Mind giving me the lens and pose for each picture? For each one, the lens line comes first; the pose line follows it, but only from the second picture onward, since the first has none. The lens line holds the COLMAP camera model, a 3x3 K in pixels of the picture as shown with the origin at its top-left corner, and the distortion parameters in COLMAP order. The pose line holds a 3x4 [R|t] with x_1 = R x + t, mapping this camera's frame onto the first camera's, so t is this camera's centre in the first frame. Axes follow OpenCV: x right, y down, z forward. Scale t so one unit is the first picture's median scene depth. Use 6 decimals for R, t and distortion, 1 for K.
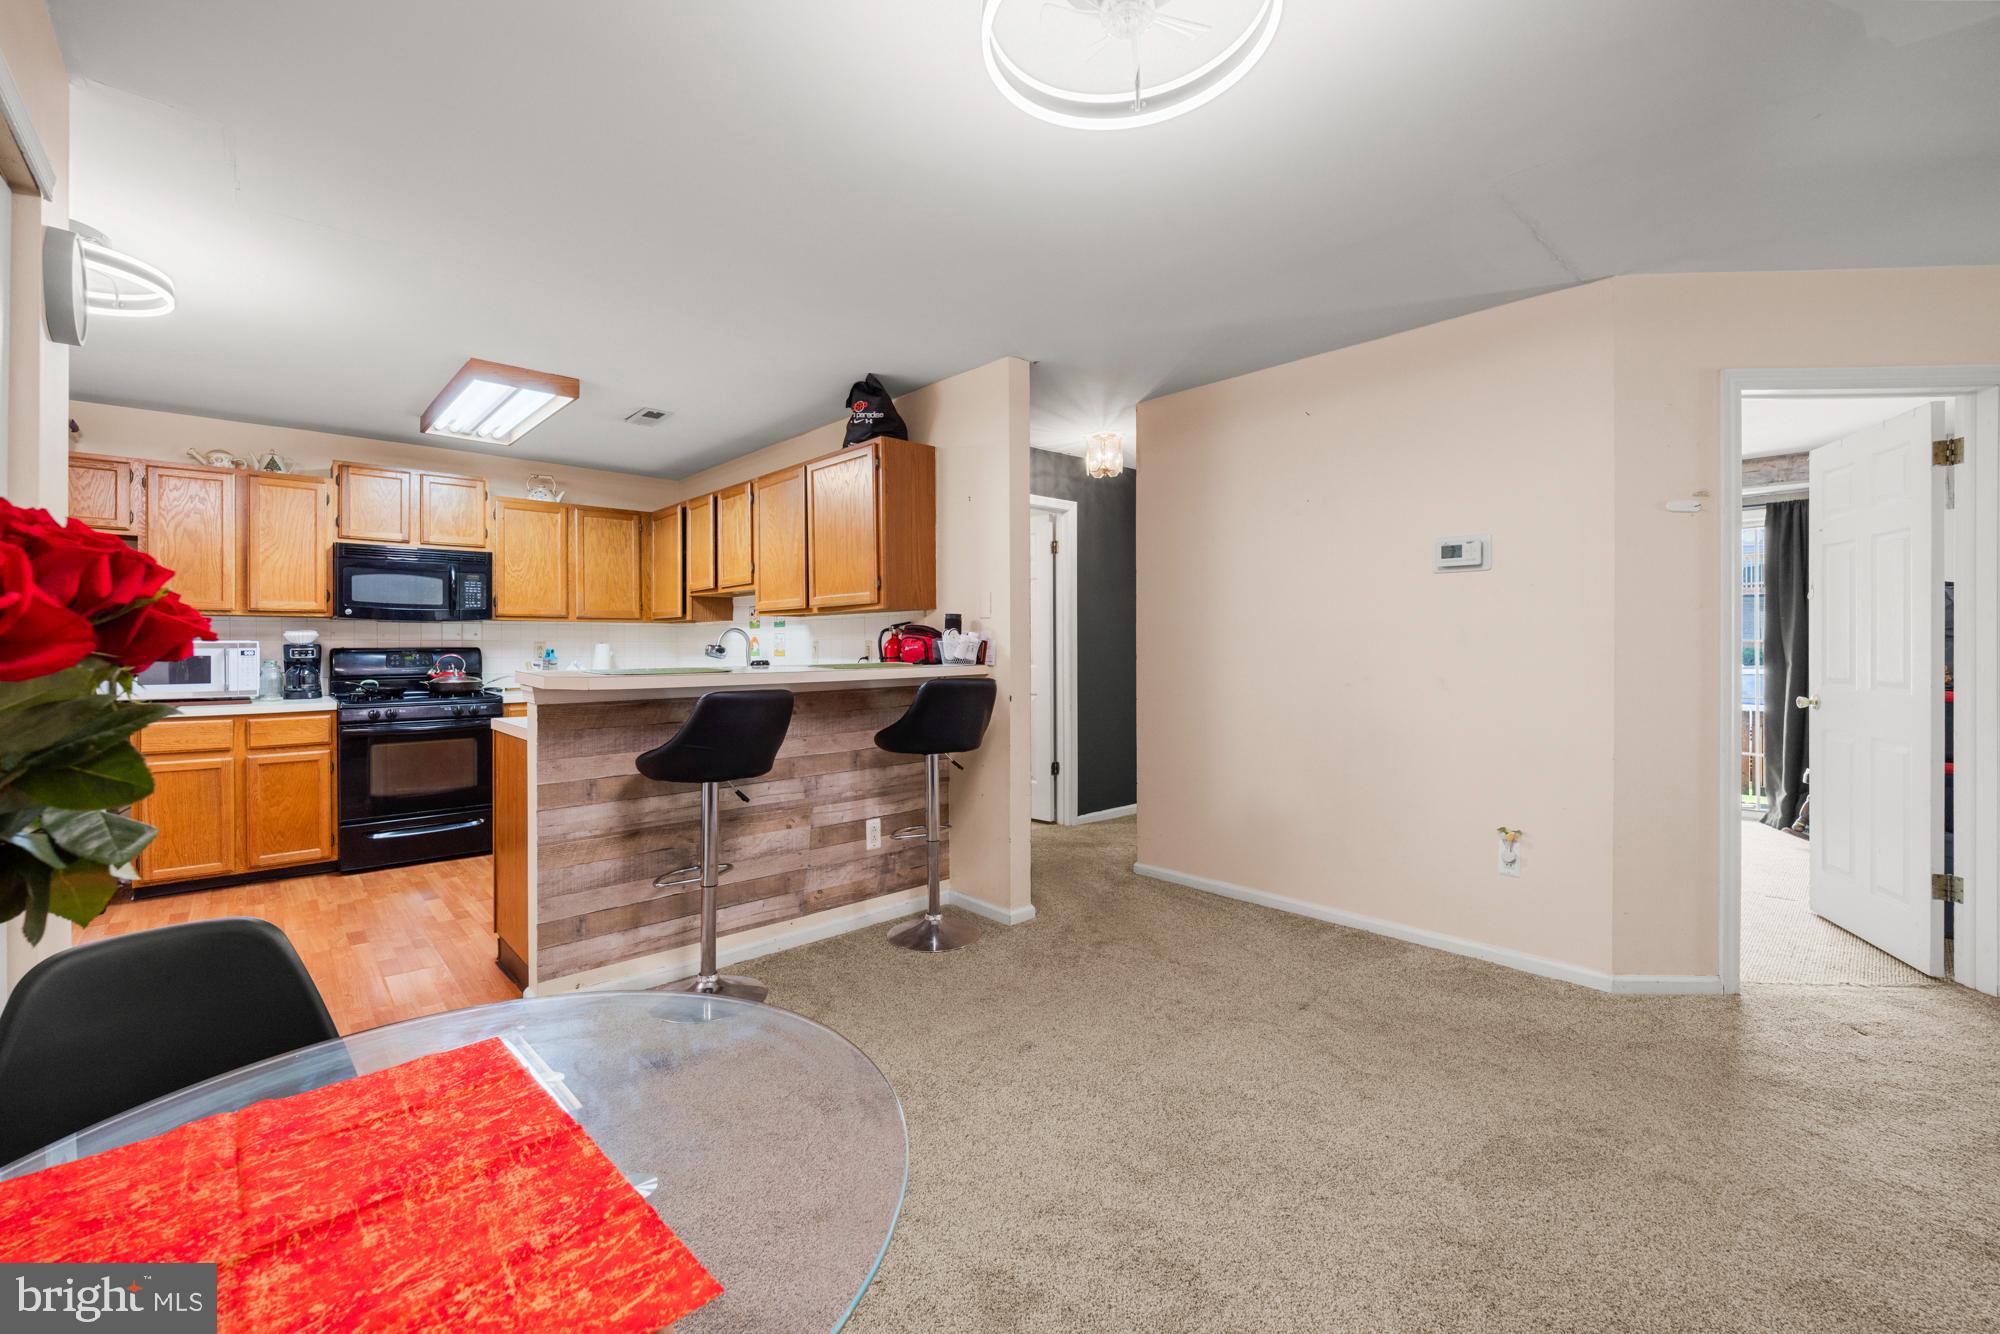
lens RADIAL K [[817.0, 0, 996.8], [0, 817.0, 646.7], [0, 0, 1]] dist [-0.017767, -0.000191]
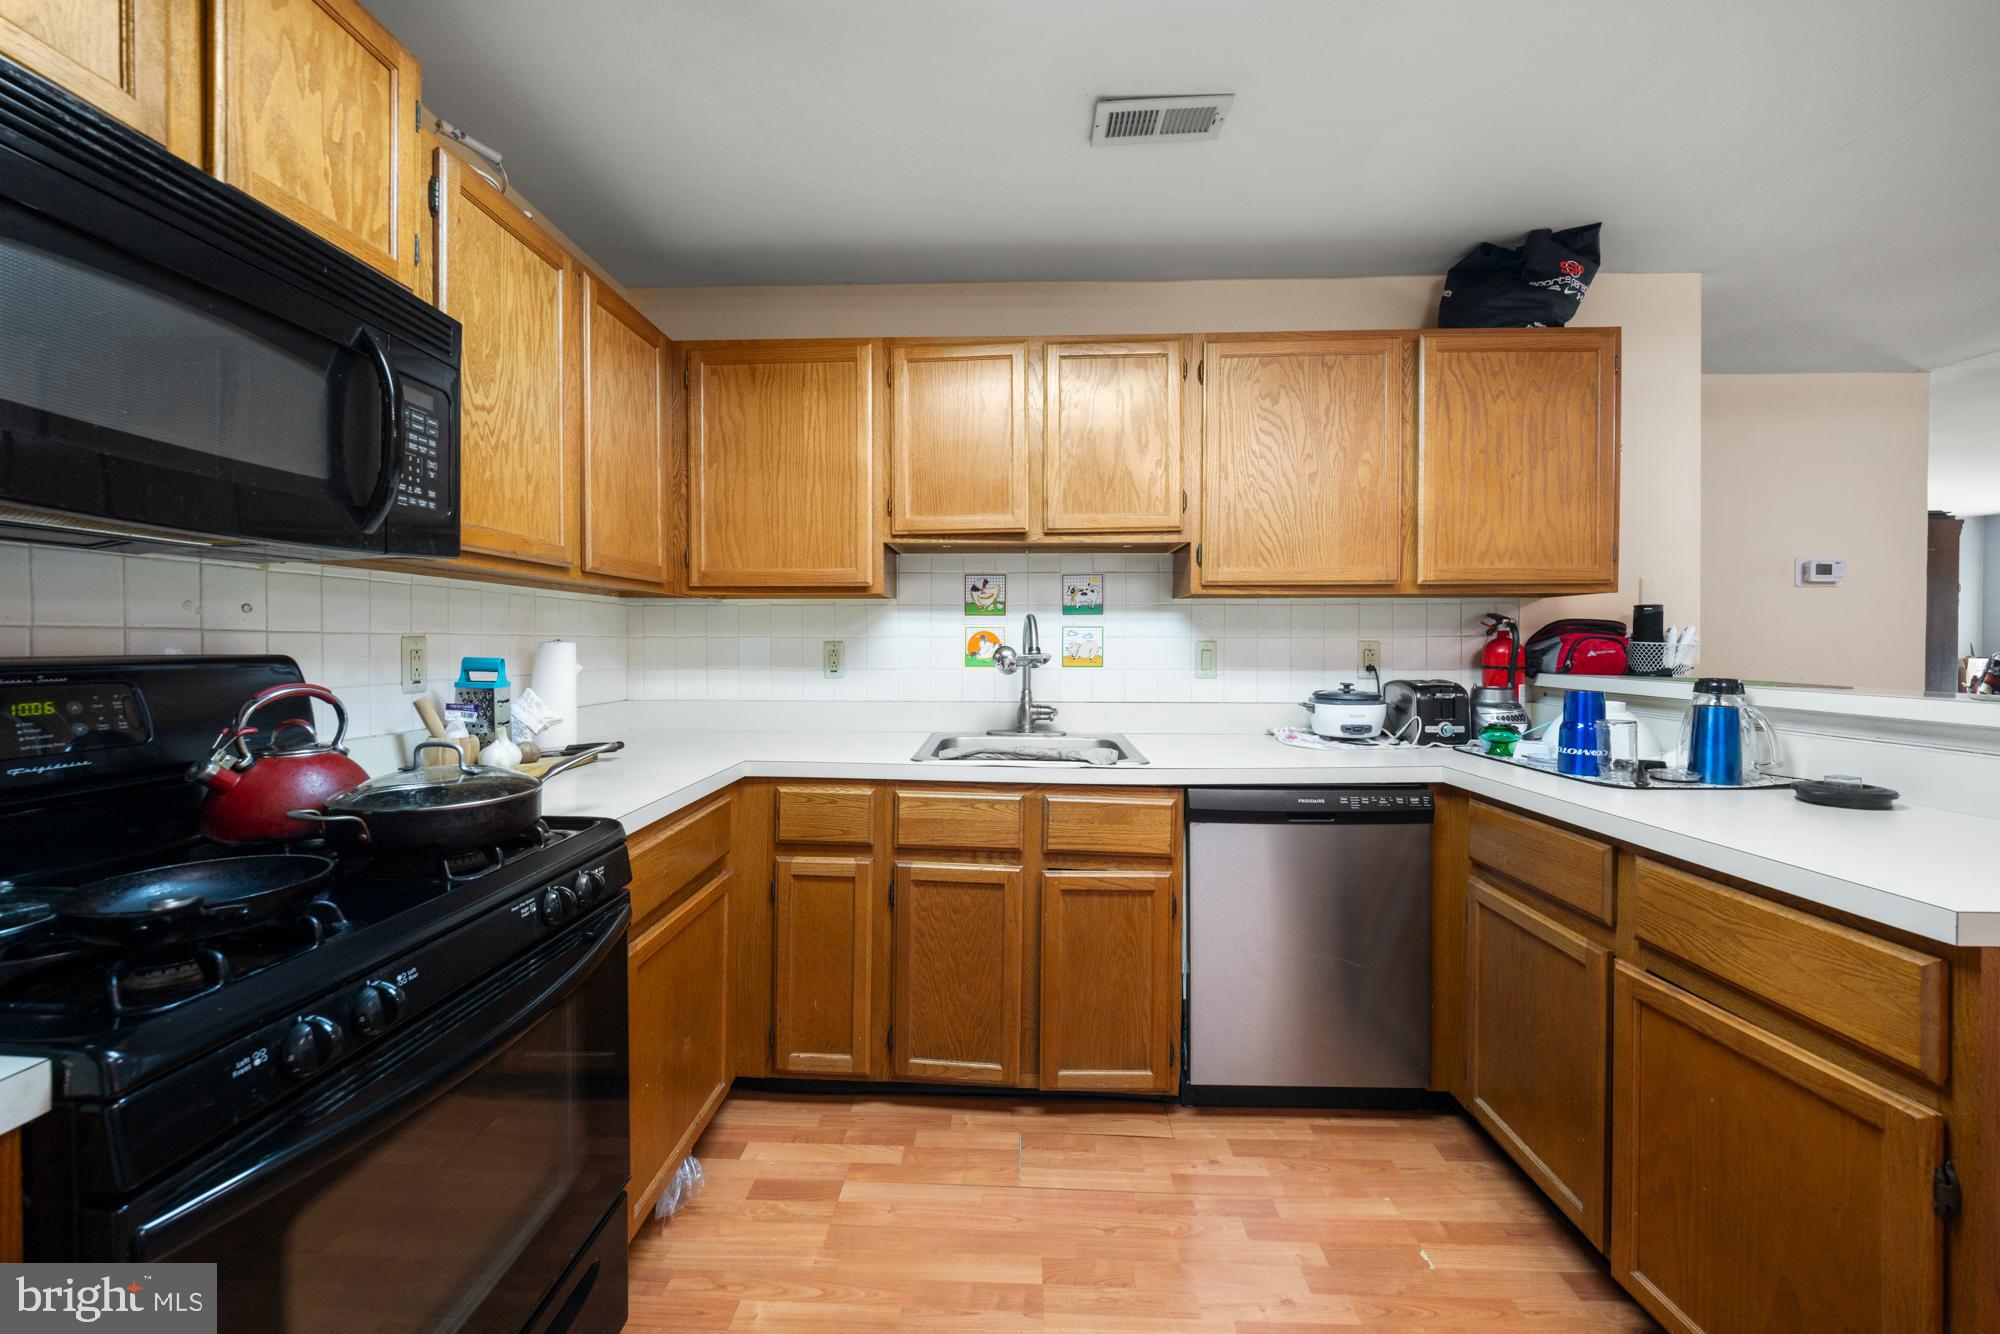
lens RADIAL K [[765.3, 0, 990.7], [0, 765.3, 649.3], [0, 0, 1]] dist [0.000616, -0.000343]
pose [[0.708028, -0.002538, 0.706180, -0.755272], [-0.002433, 0.999979, 0.006033, -0.003746], [-0.706181, -0.005990, 0.708006, 0.747914]]
